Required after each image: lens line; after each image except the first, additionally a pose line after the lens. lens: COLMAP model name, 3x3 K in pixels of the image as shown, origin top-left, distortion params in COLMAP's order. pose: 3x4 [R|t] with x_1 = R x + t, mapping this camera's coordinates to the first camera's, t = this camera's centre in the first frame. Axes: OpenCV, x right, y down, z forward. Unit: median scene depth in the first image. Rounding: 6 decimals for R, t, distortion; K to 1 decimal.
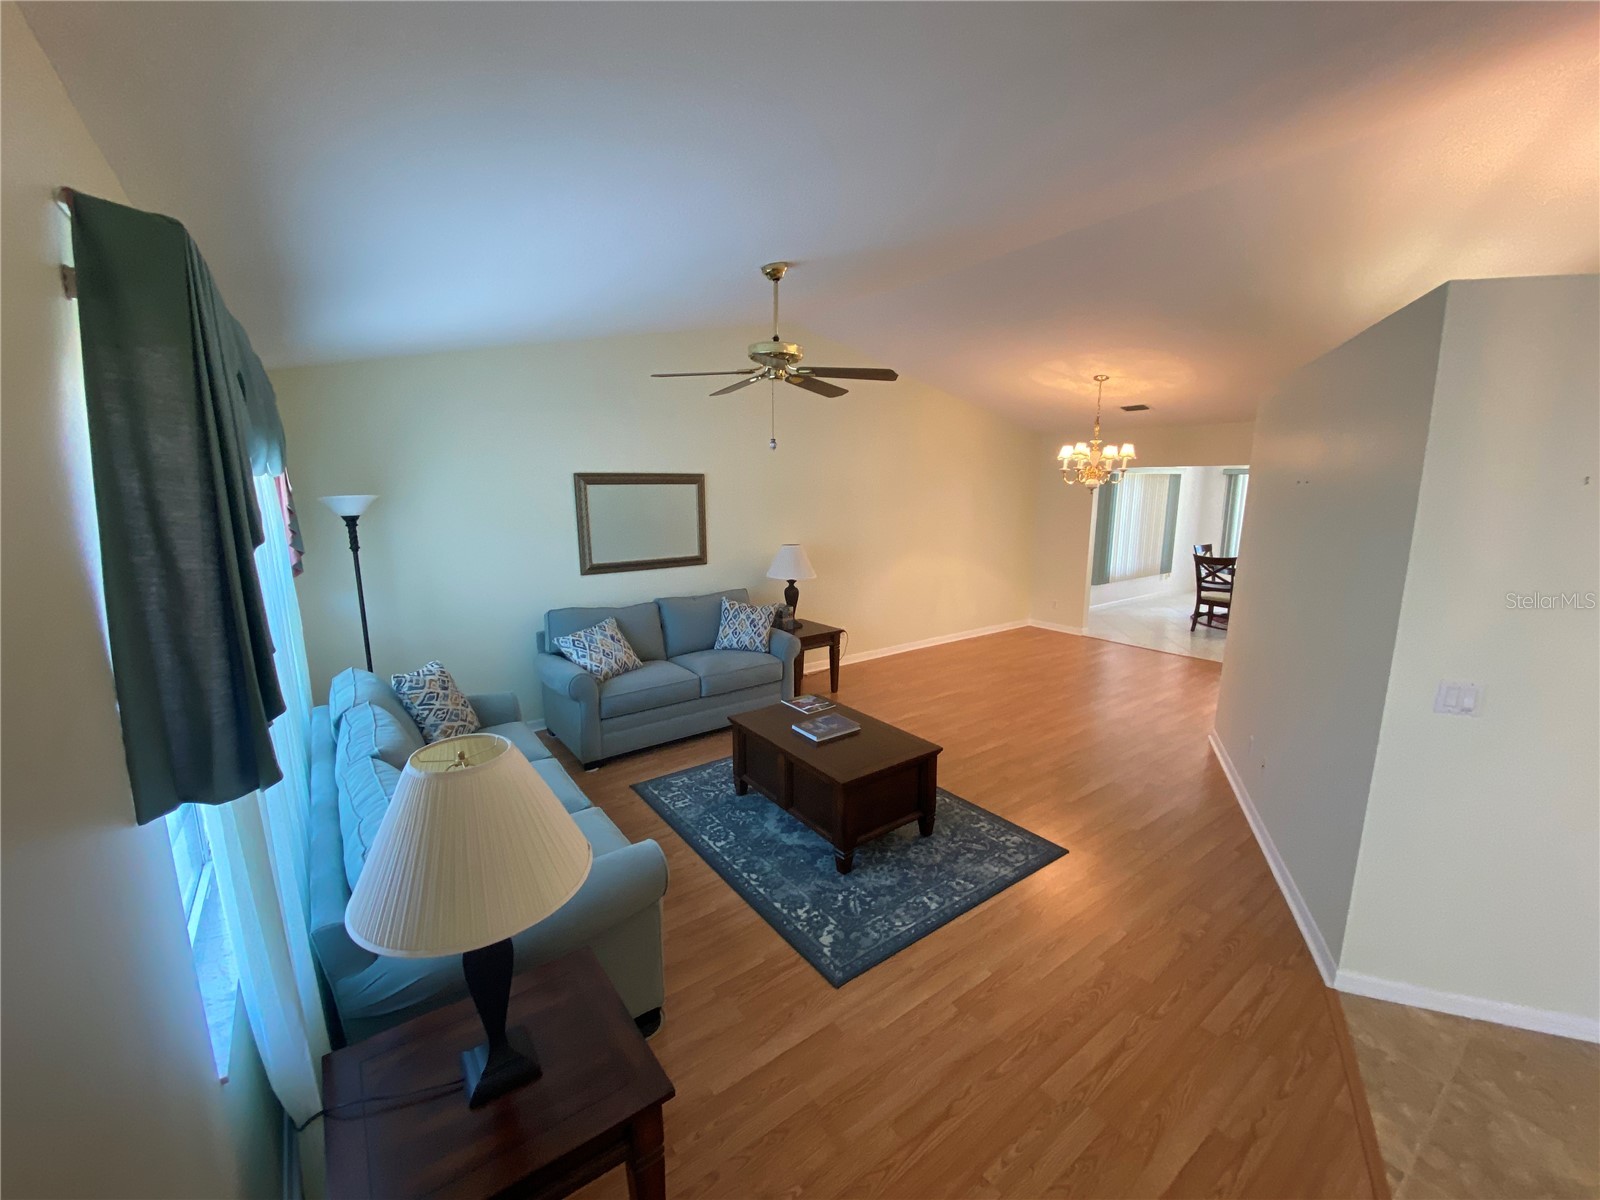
lens RADIAL K [[645.7, 0, 803.4], [0, 645.7, 597.1], [0, 0, 1]] dist [0.047121, -0.041359]
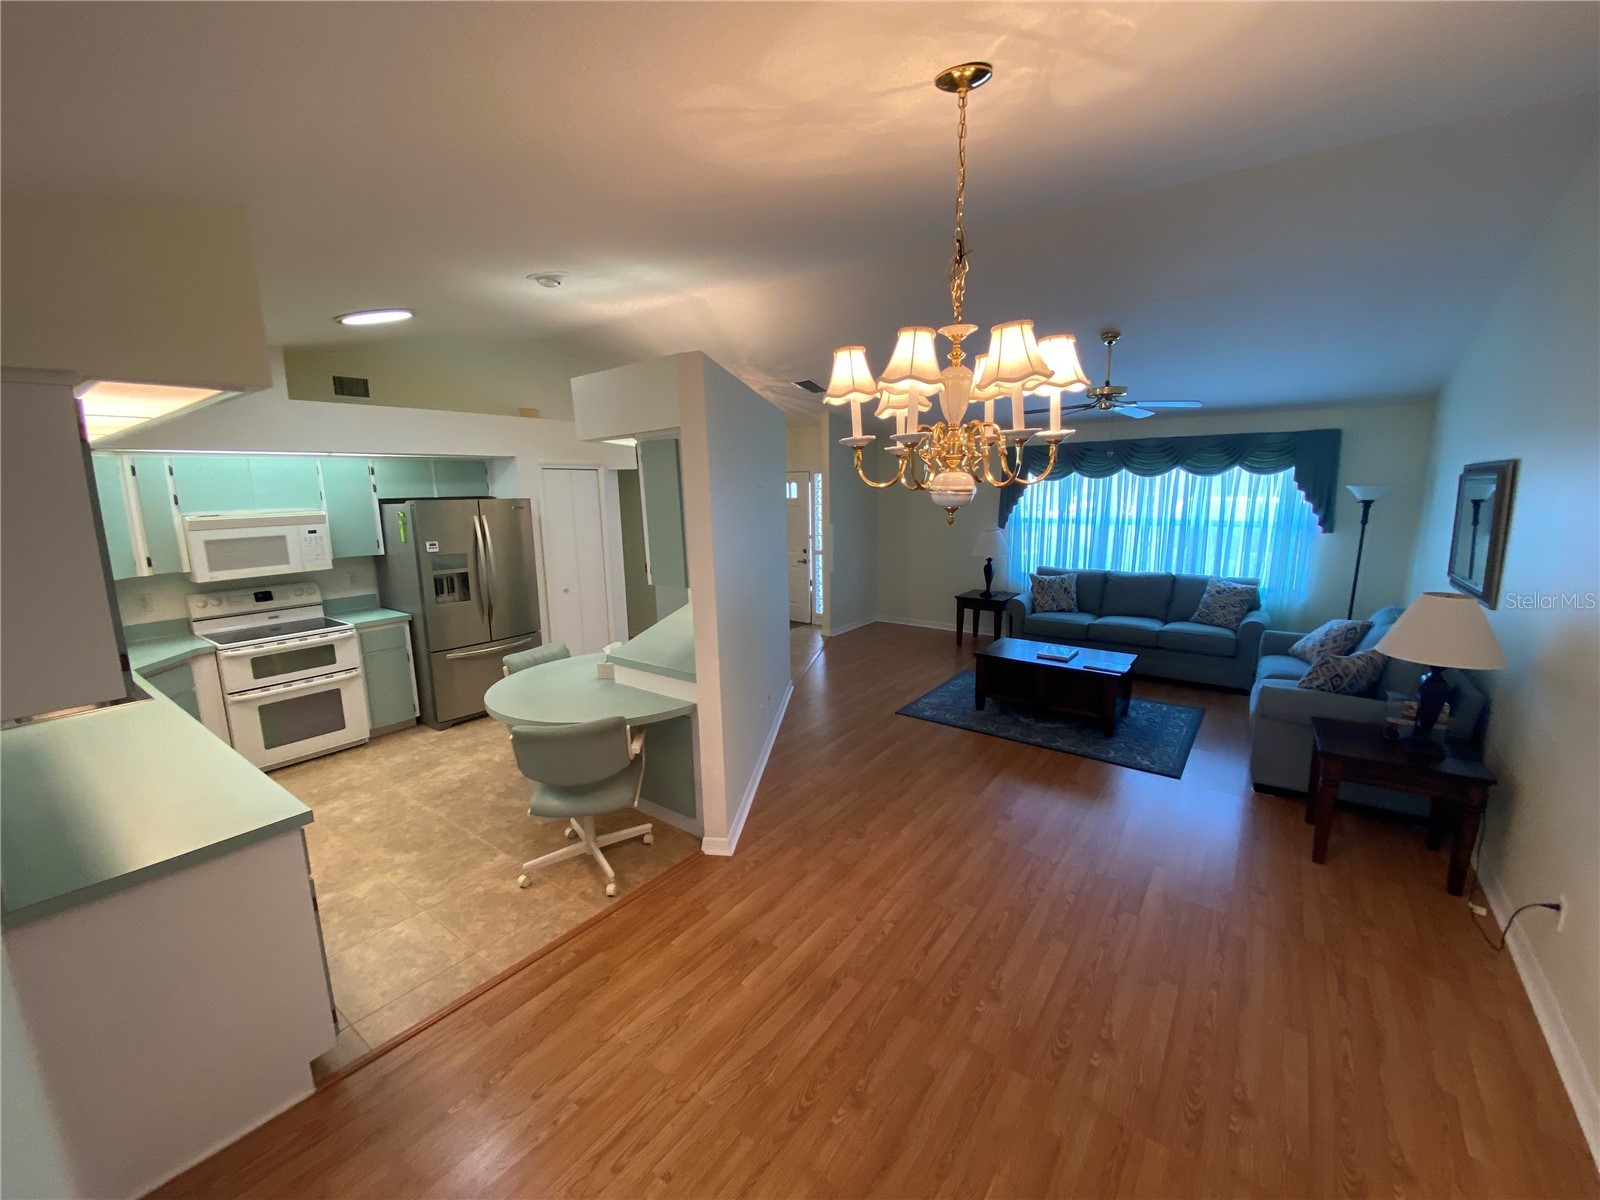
lens RADIAL K [[642.4, 0, 792.0], [0, 642.4, 598.8], [0, 0, 1]] dist [0.047557, -0.040782]
pose [[-0.959646, 0.069844, -0.272400, 0.818782], [-0.026709, 0.941649, 0.335534, -0.318191], [0.279940, 0.329270, -0.901784, 1.739462]]
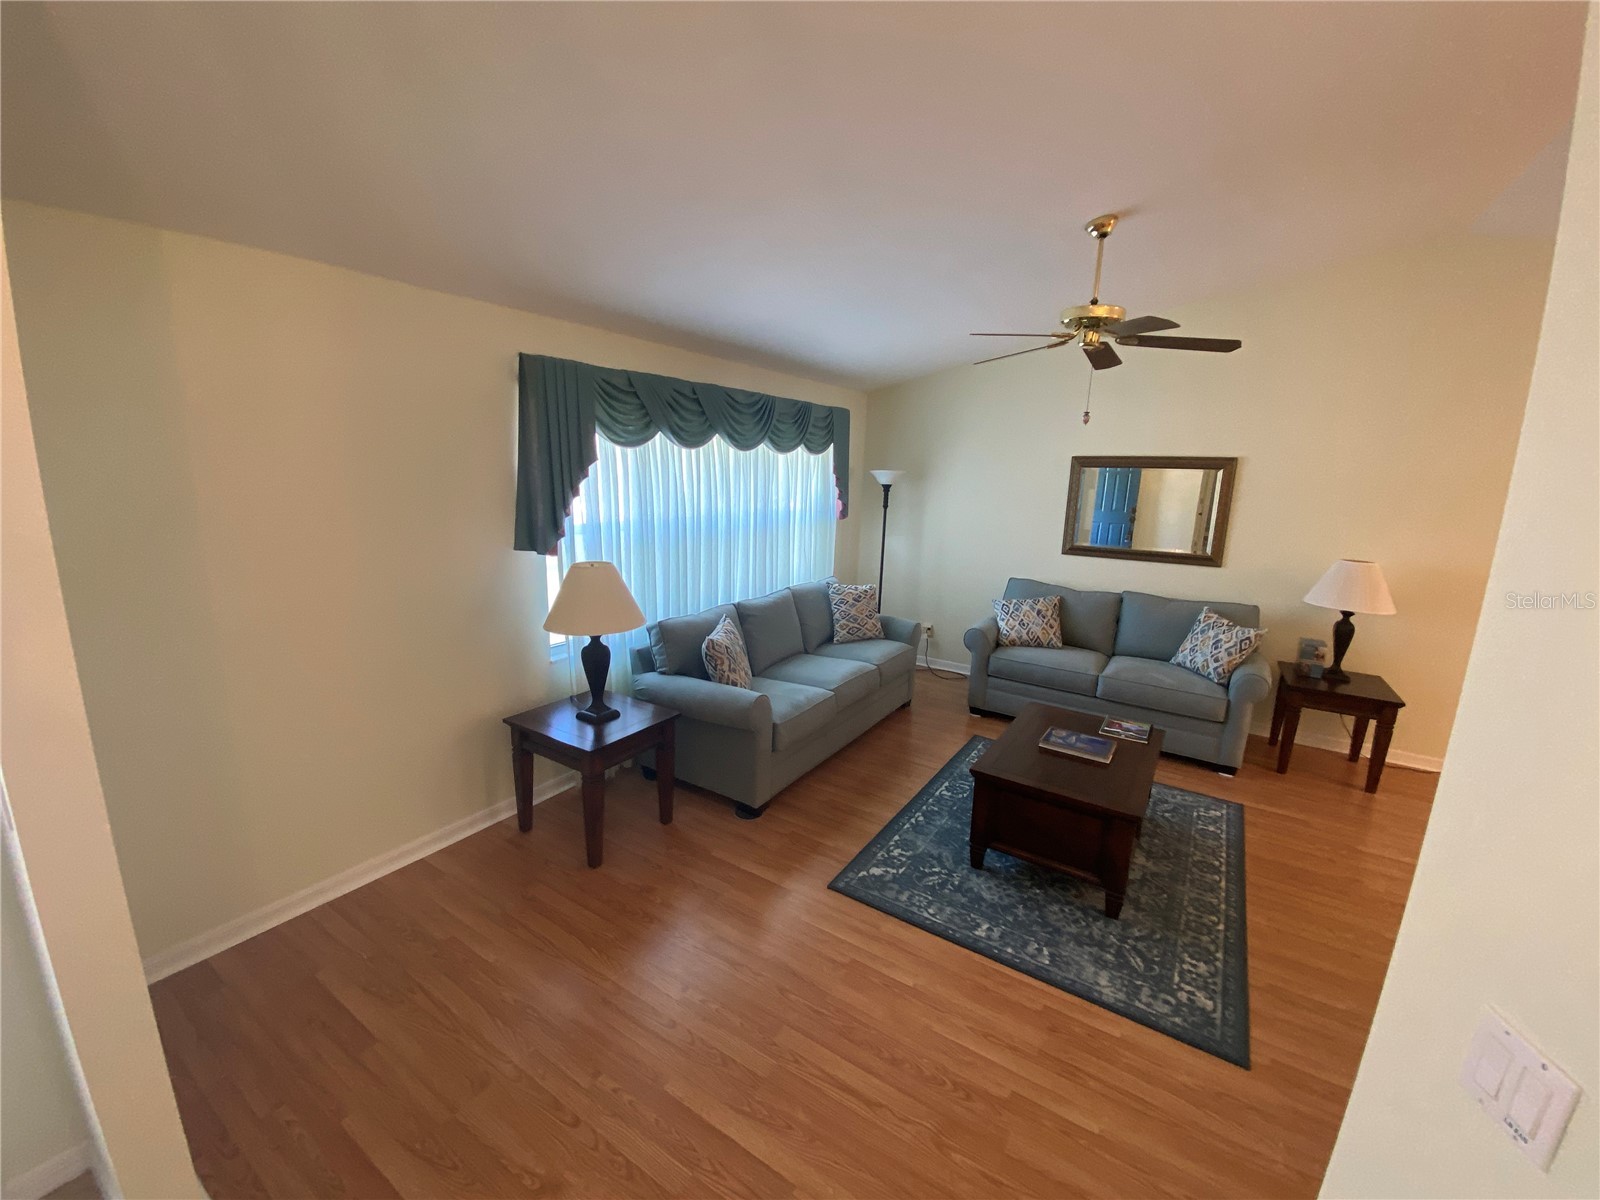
lens RADIAL K [[642.4, 0, 792.0], [0, 642.4, 598.8], [0, 0, 1]] dist [0.047557, -0.040782]
pose [[0.344275, 0.204029, -0.916432, 0.550218], [-0.192038, 0.970768, 0.143984, -0.034292], [0.919019, 0.126419, 0.373392, 0.242958]]
